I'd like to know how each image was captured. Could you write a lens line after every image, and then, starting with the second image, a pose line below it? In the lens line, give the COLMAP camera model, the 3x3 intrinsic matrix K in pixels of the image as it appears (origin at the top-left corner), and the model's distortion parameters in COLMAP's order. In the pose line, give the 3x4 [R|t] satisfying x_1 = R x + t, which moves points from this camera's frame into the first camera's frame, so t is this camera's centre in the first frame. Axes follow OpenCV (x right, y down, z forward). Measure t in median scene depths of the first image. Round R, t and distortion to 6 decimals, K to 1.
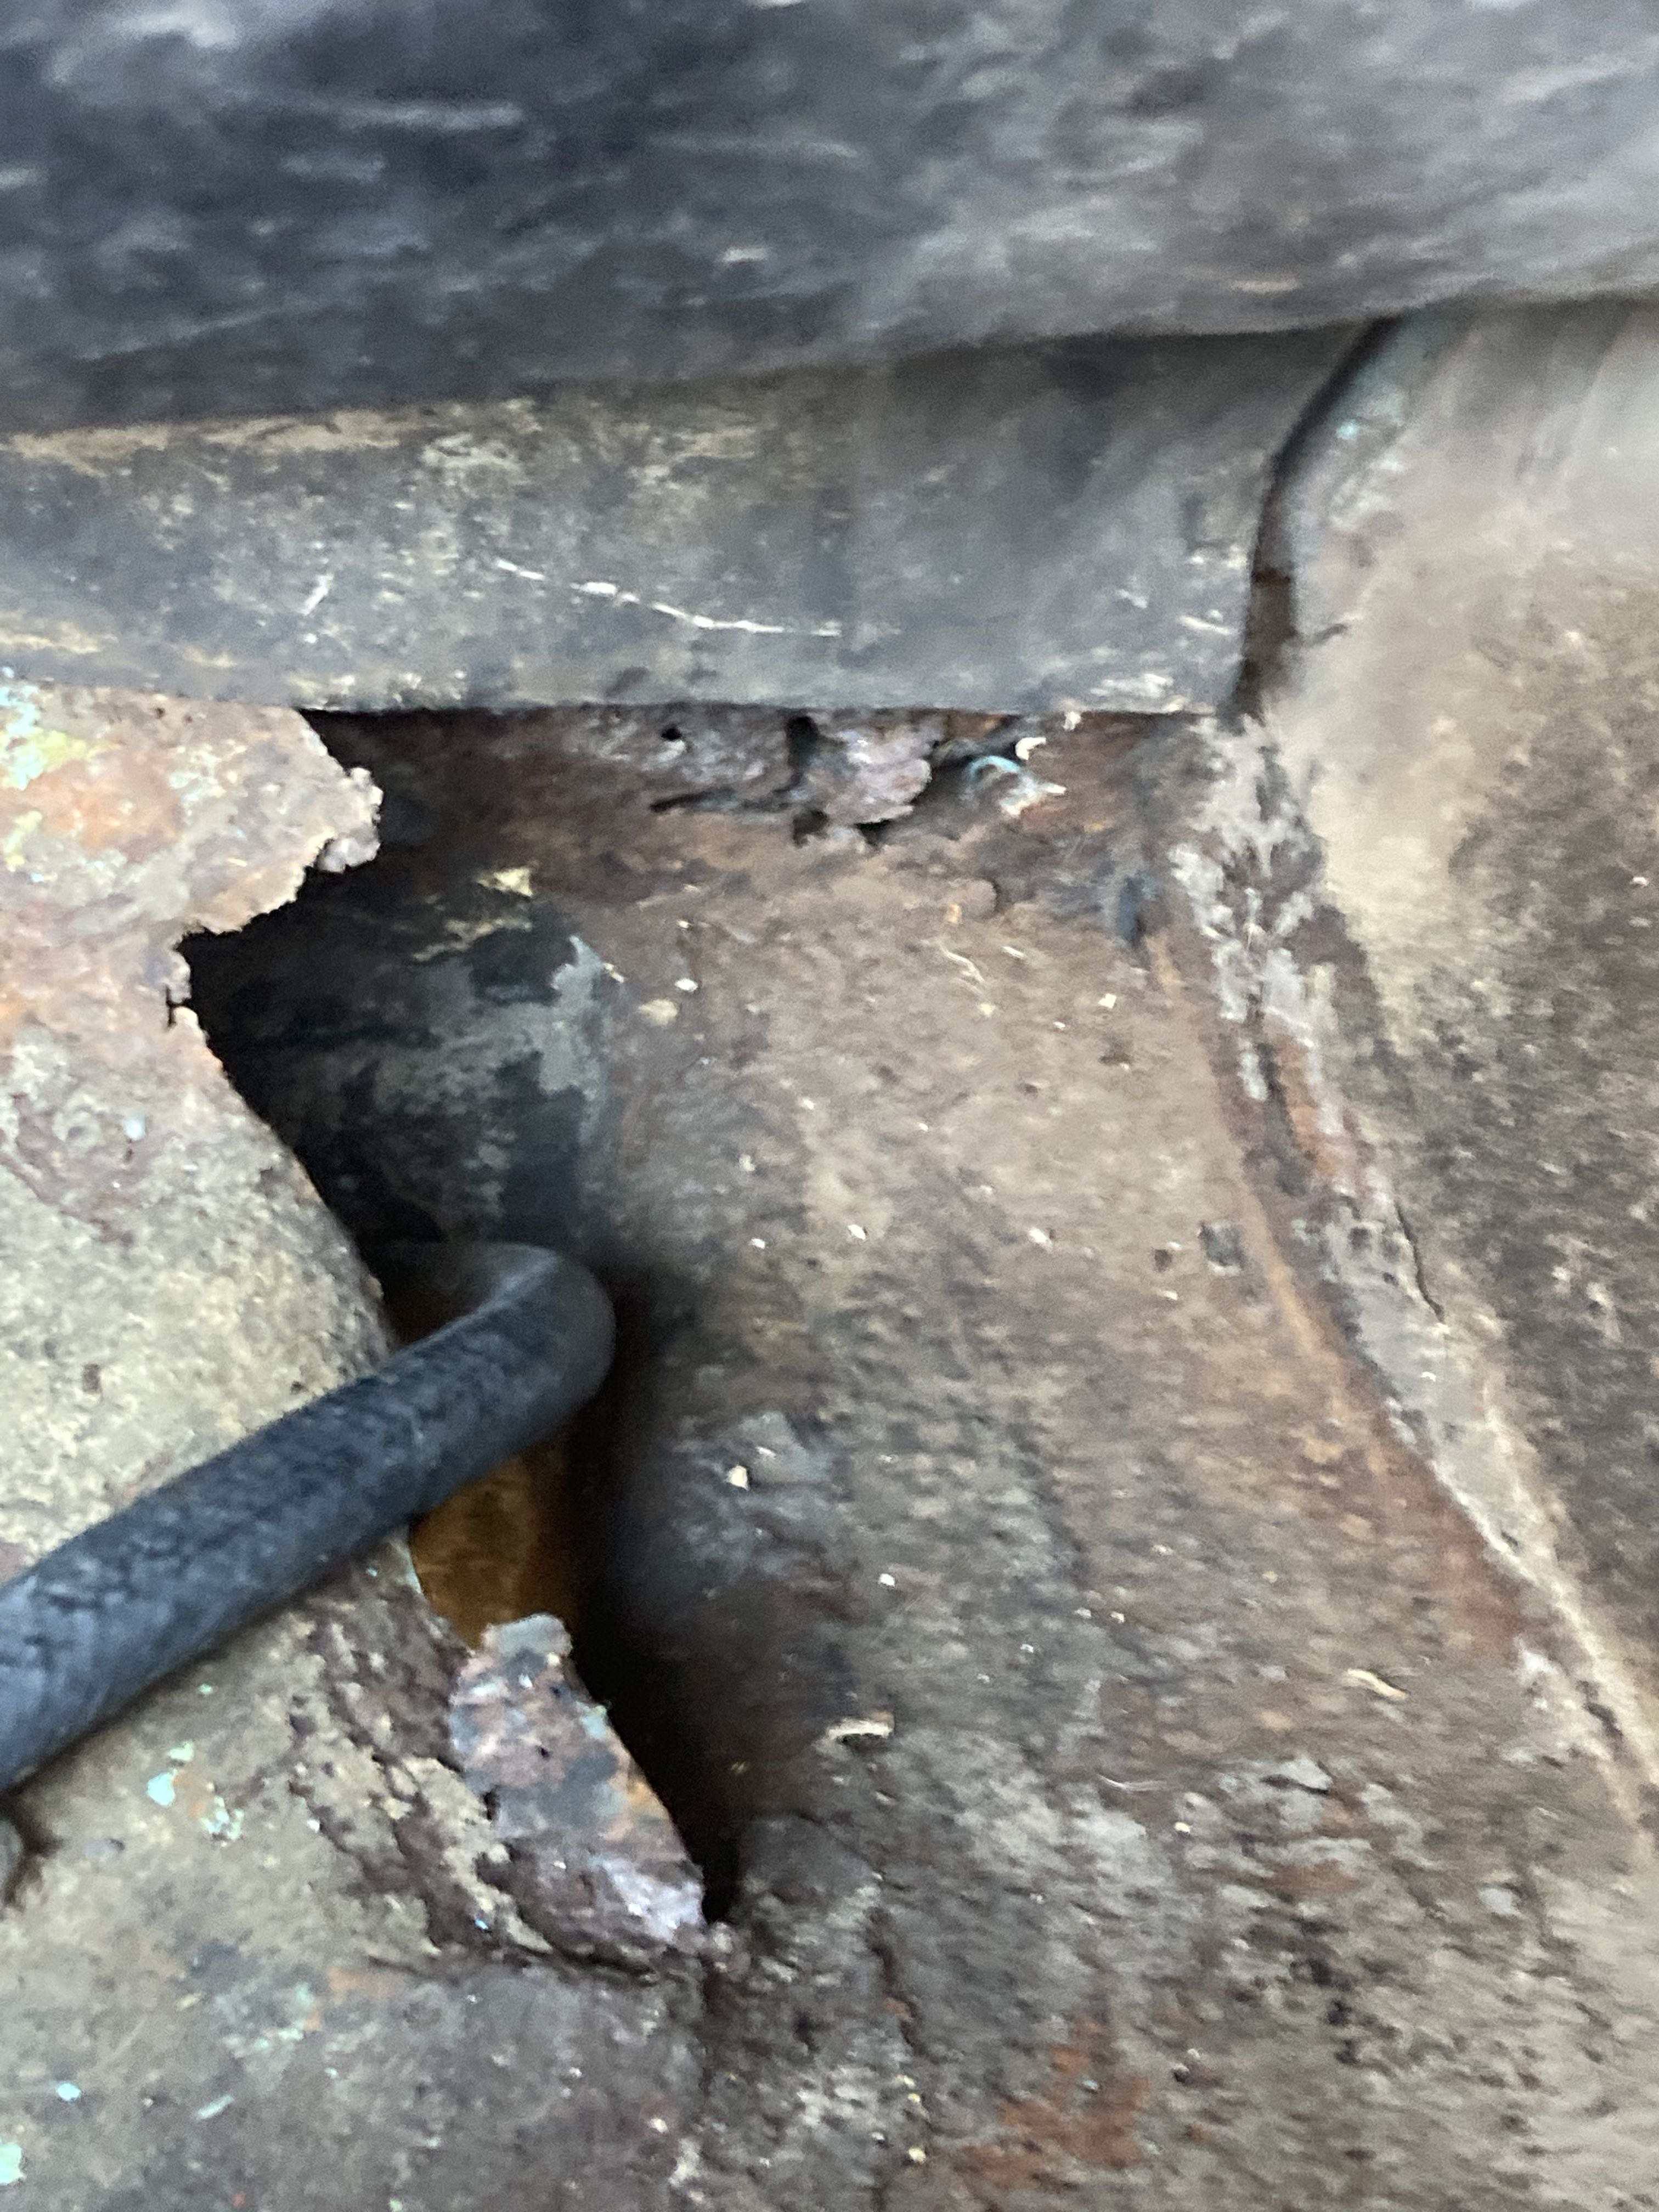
lens RADIAL K [[3395.9, 0, 812.5], [0, 3395.9, 1096.8], [0, 0, 1]] dist [0.268584, 0.000000]
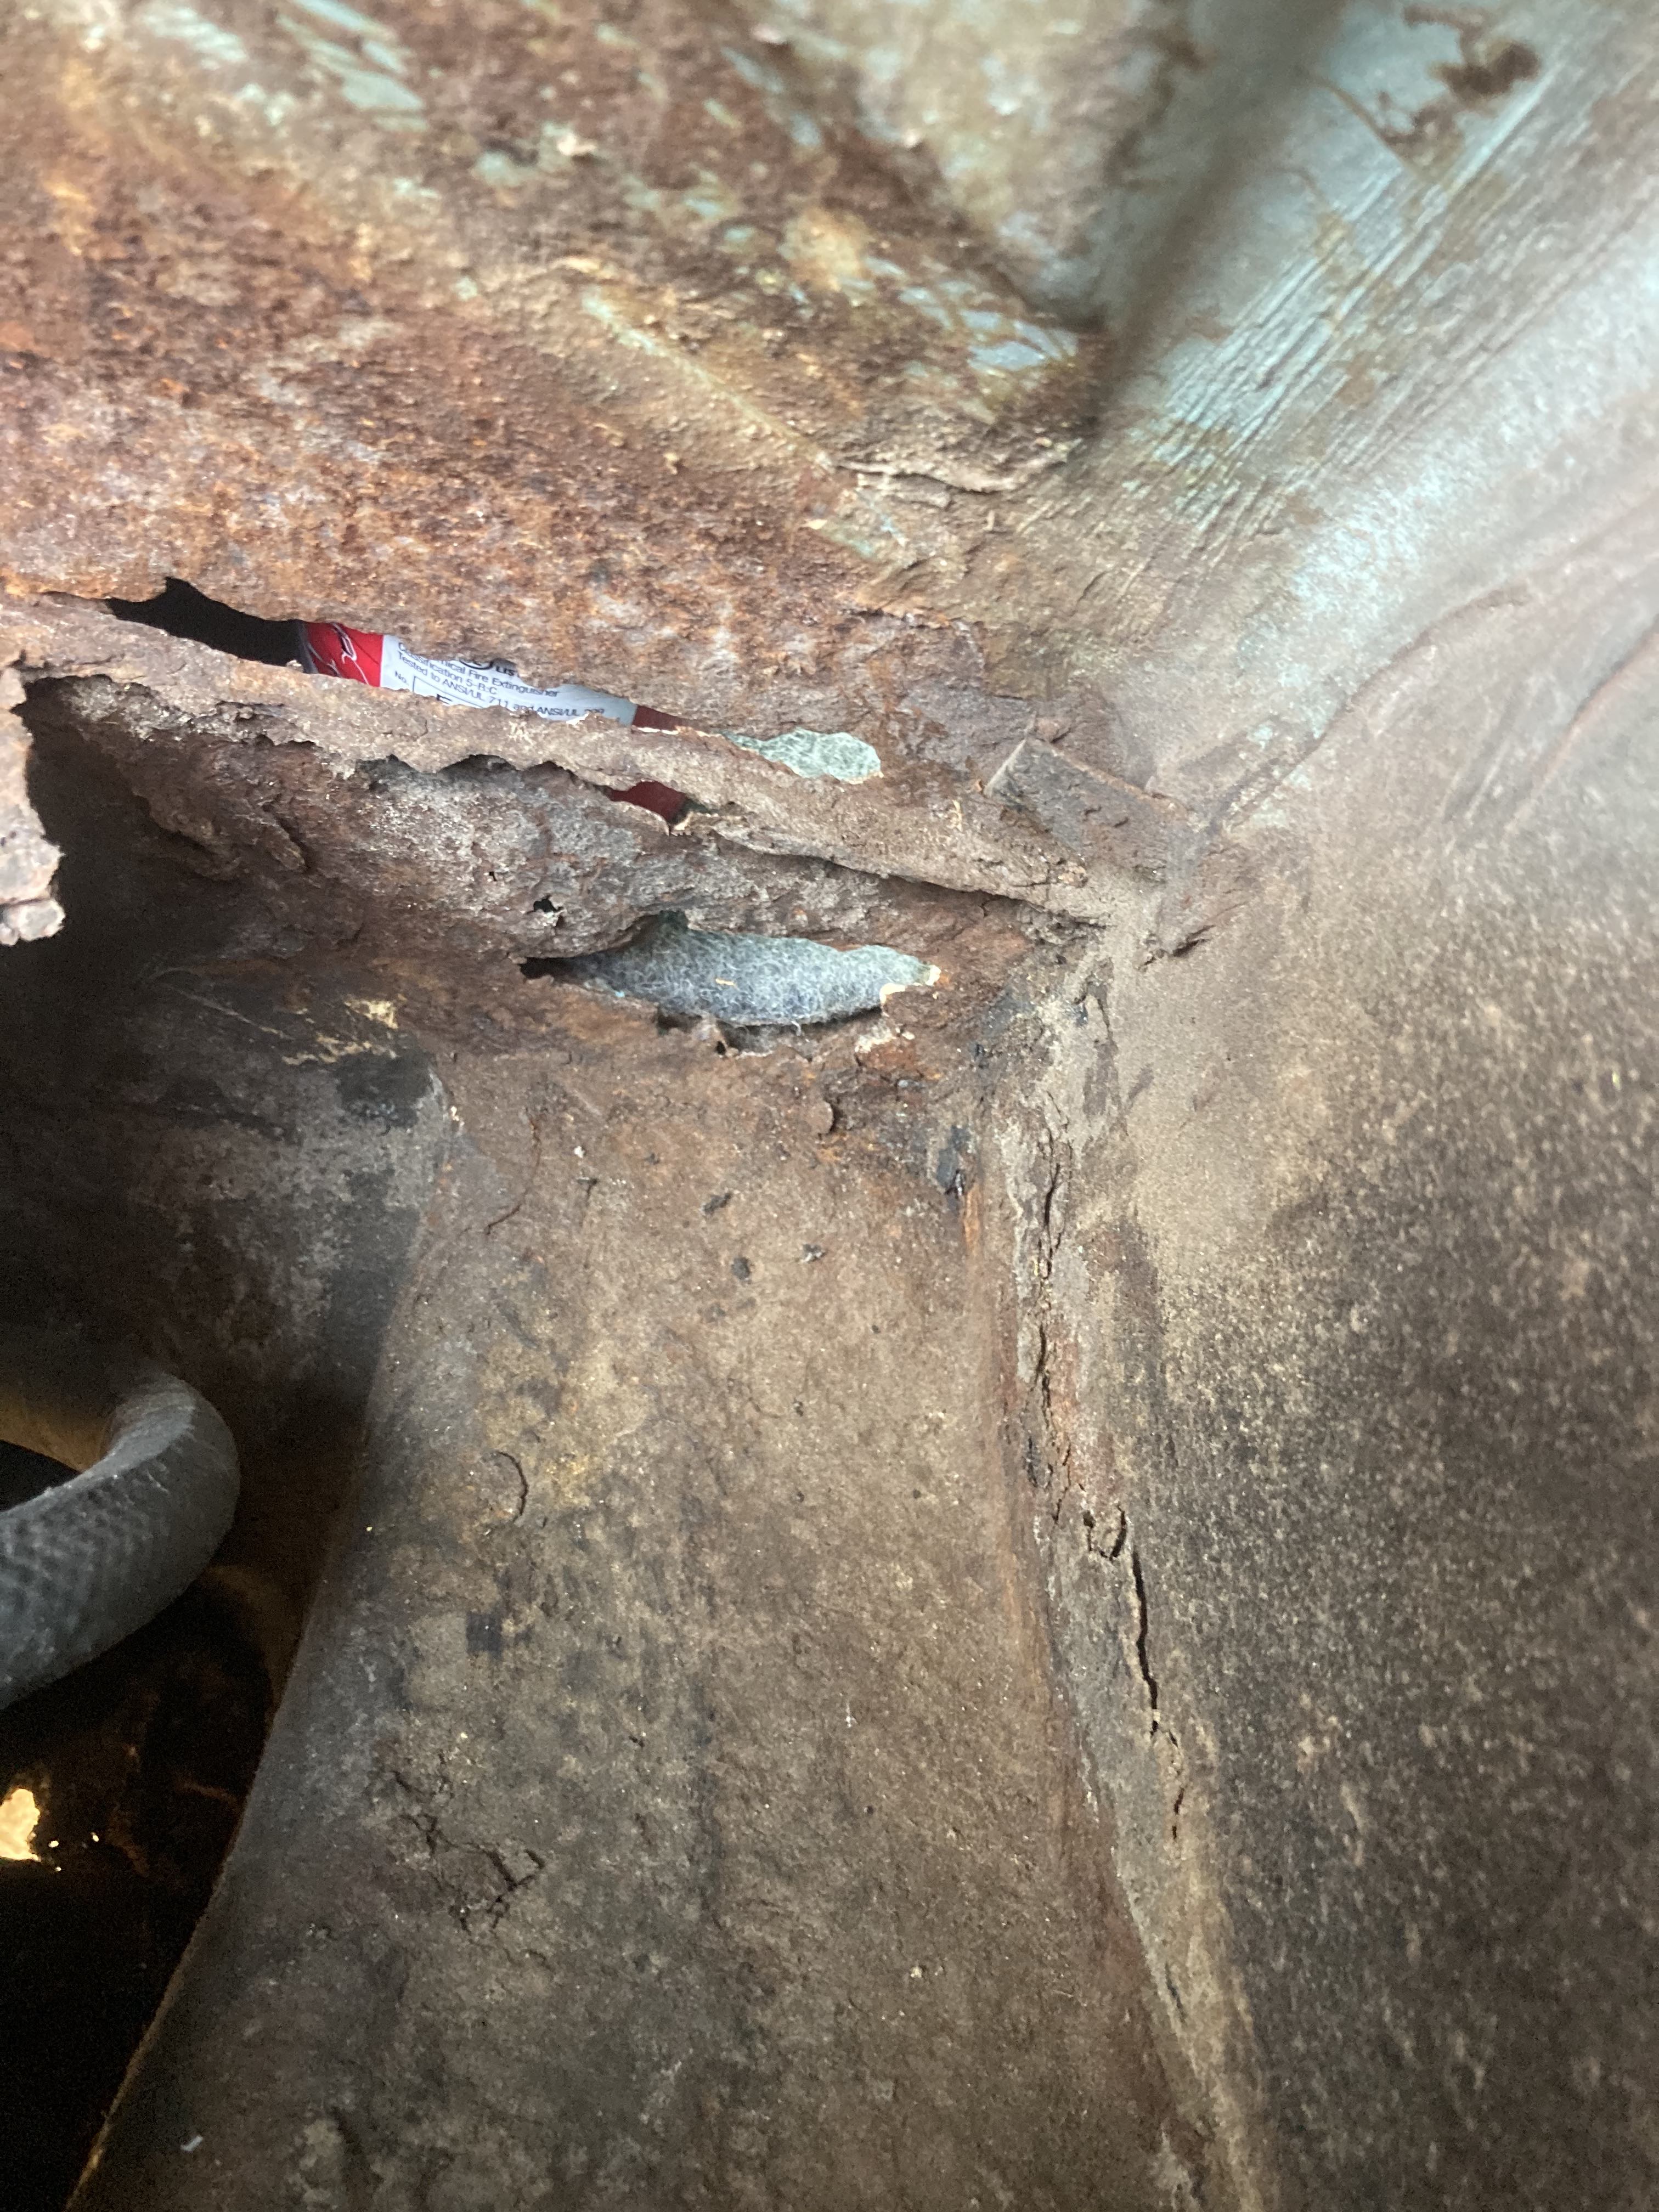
lens RADIAL K [[1810.2, 0, 844.2], [0, 1810.2, 1116.6], [0, 0, 1]] dist [0.000615, 0.002269]
pose [[0.976729, 0.214455, 0.003000, 0.059789], [-0.214397, 0.976652, -0.013577, -0.056923], [-0.005841, 0.012618, 0.999903, 0.459360]]
